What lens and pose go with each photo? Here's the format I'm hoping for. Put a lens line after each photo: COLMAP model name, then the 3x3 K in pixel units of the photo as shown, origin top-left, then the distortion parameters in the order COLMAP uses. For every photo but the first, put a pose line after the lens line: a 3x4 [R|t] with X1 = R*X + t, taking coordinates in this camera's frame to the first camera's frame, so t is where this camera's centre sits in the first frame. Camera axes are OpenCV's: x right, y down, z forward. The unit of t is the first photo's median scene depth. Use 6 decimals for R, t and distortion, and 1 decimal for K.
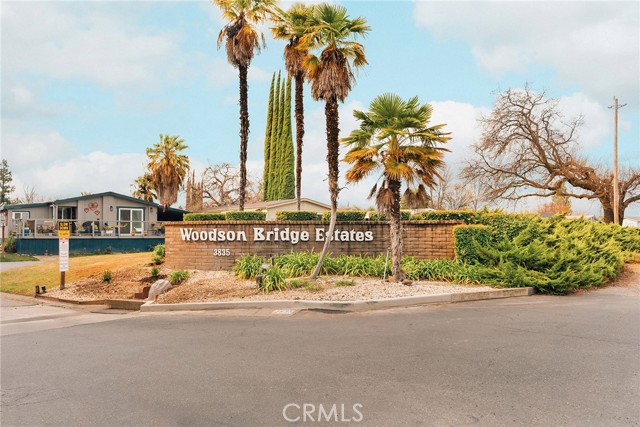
lens RADIAL K [[500.4, 0, 321.2], [0, 500.4, 214.8], [0, 0, 1]] dist [0.002019, 0.003314]
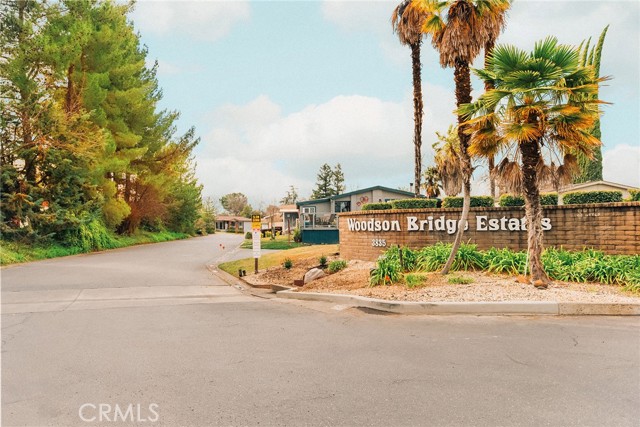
lens RADIAL K [[500.4, 0, 320.3], [0, 500.4, 213.8], [0, 0, 1]] dist [0.002019, 0.003314]
pose [[0.818800, -0.022953, -0.573620, 0.262986], [0.032452, 0.999453, 0.006331, 0.009366], [0.573161, -0.023799, 0.819097, 0.143602]]
